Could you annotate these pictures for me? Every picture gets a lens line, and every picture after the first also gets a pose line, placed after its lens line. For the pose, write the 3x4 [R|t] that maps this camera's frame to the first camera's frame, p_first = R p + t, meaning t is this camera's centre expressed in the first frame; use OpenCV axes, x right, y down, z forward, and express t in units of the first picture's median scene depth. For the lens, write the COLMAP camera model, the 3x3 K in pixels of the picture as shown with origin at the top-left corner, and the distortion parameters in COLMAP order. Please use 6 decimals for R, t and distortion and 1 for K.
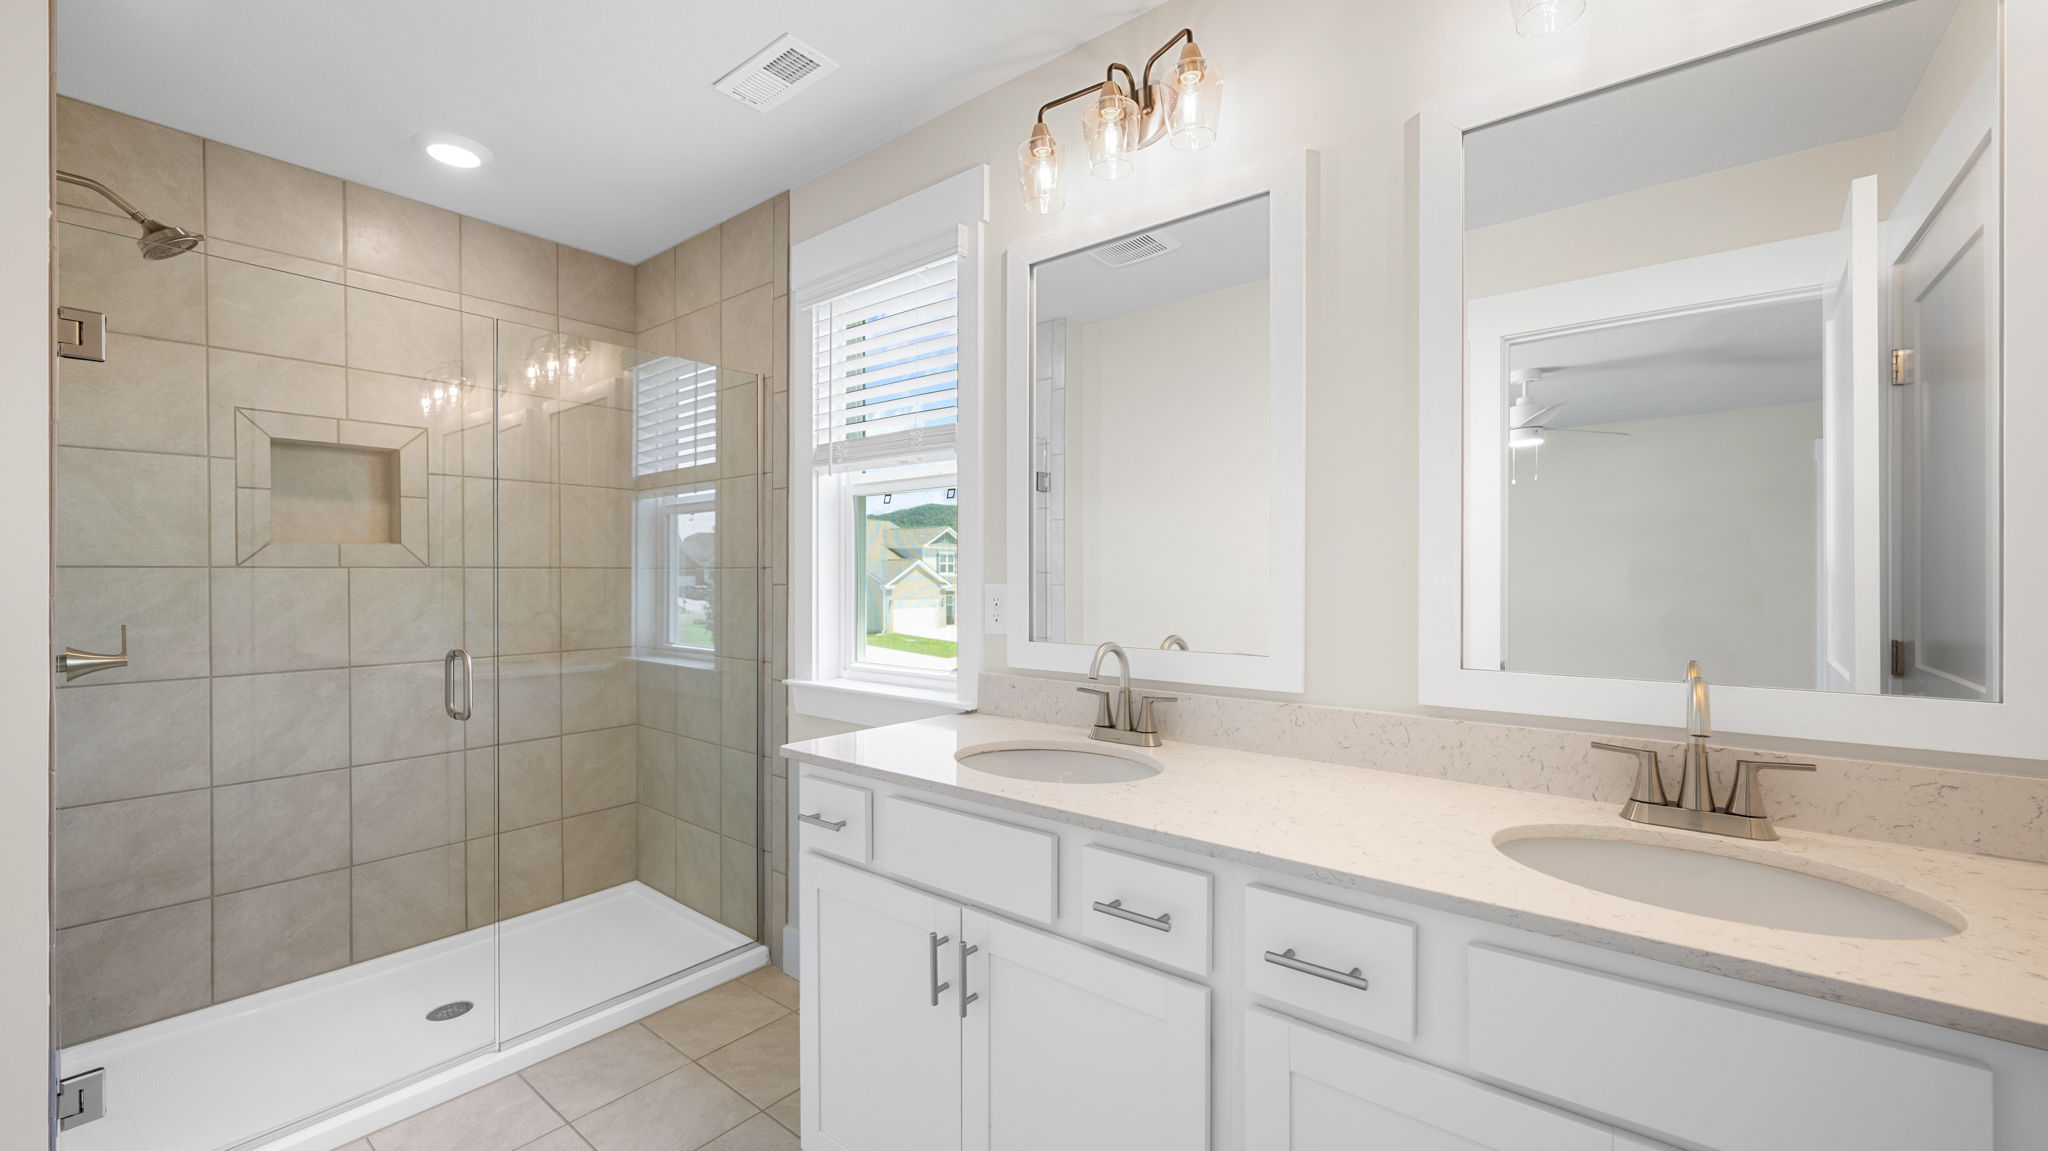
lens RADIAL K [[826.6, 0, 1018.9], [0, 826.6, 577.9], [0, 0, 1]] dist [-0.000711, -0.000136]
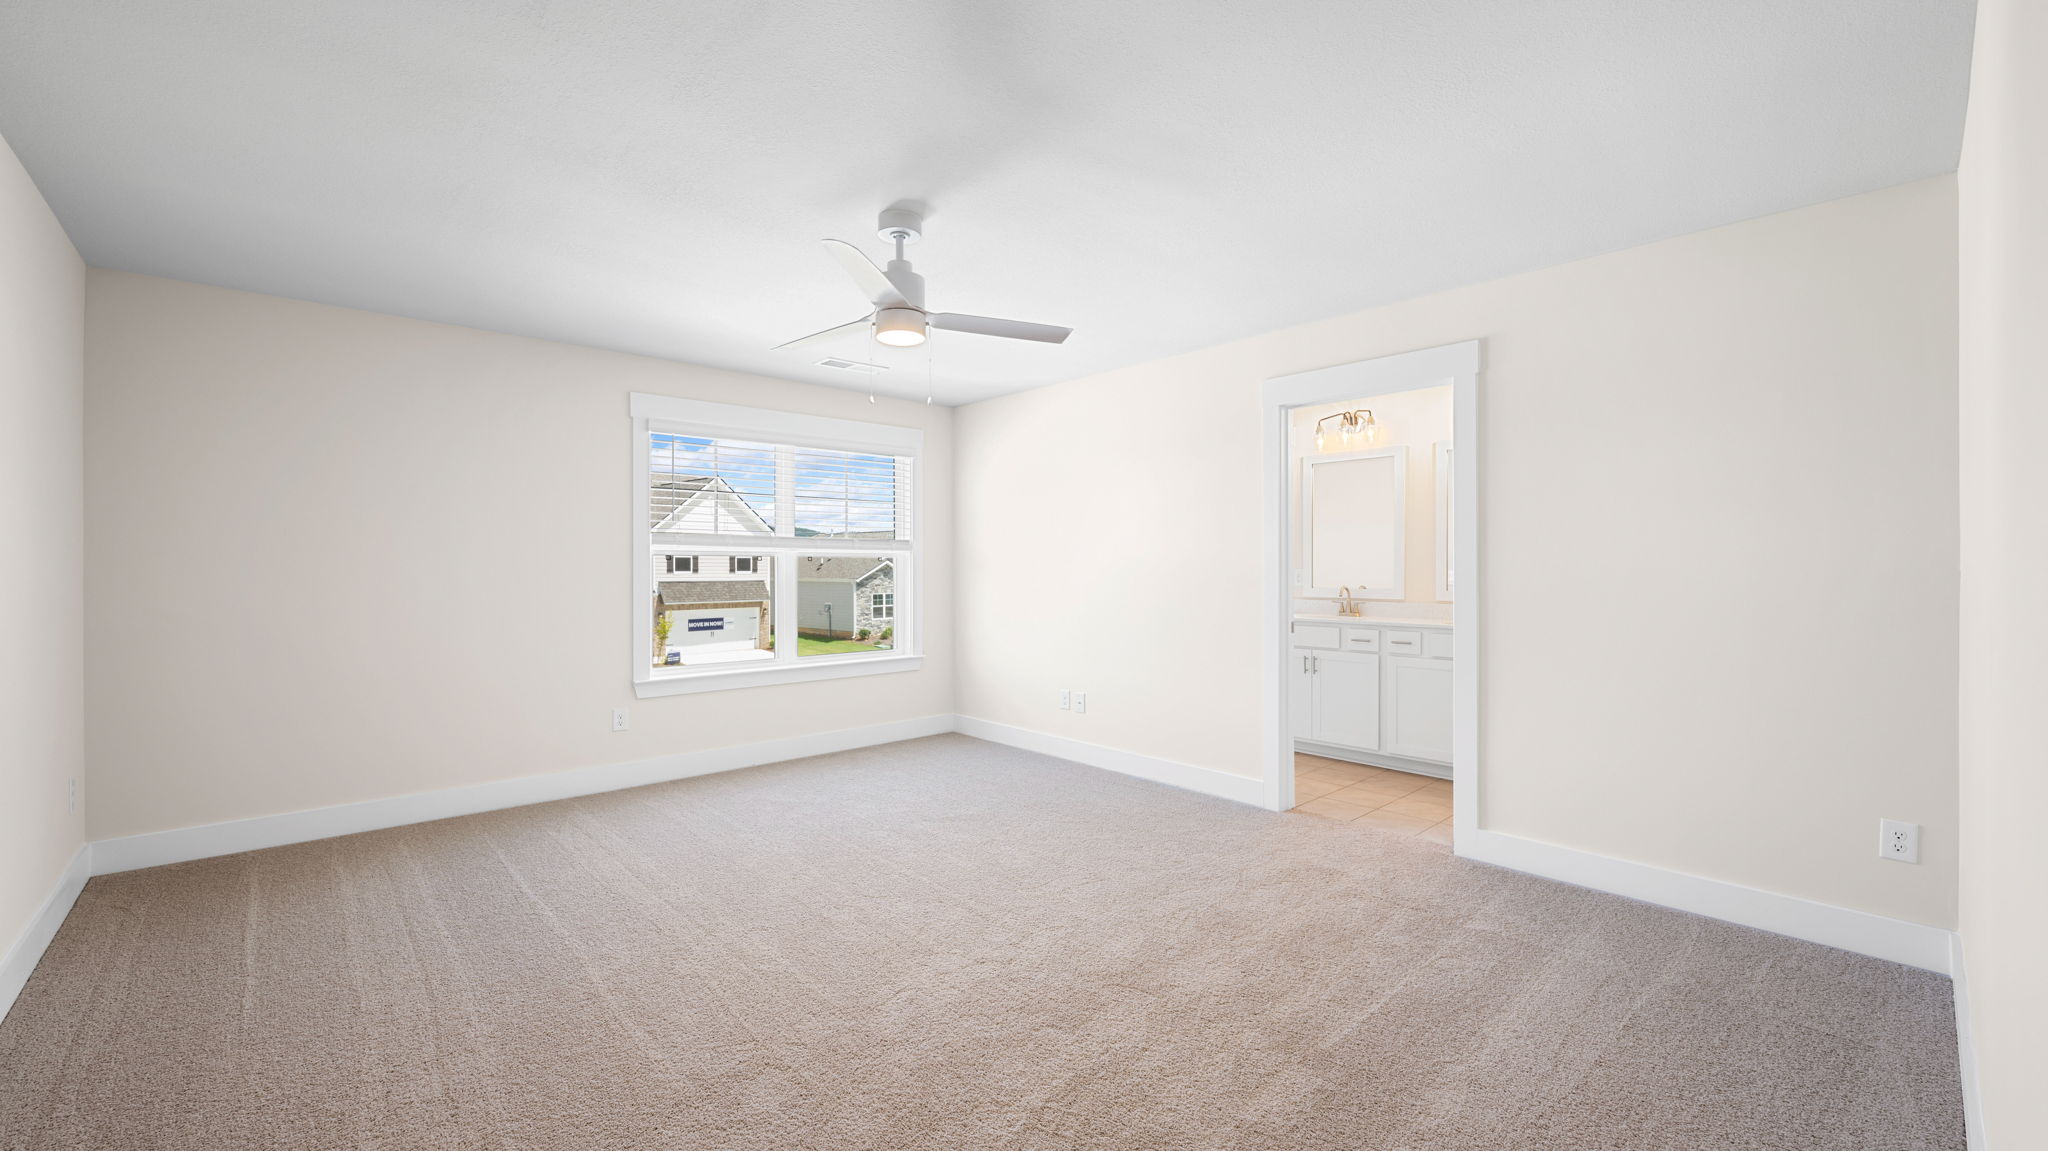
lens RADIAL K [[826.6, 0, 1018.9], [0, 826.6, 577.9], [0, 0, 1]] dist [-0.000711, -0.000136]
pose [[0.988737, 0.000169, -0.149666, -0.879525], [-0.000554, 0.999997, -0.002533, 0.063000], [0.149665, 0.002587, 0.988733, -3.187439]]
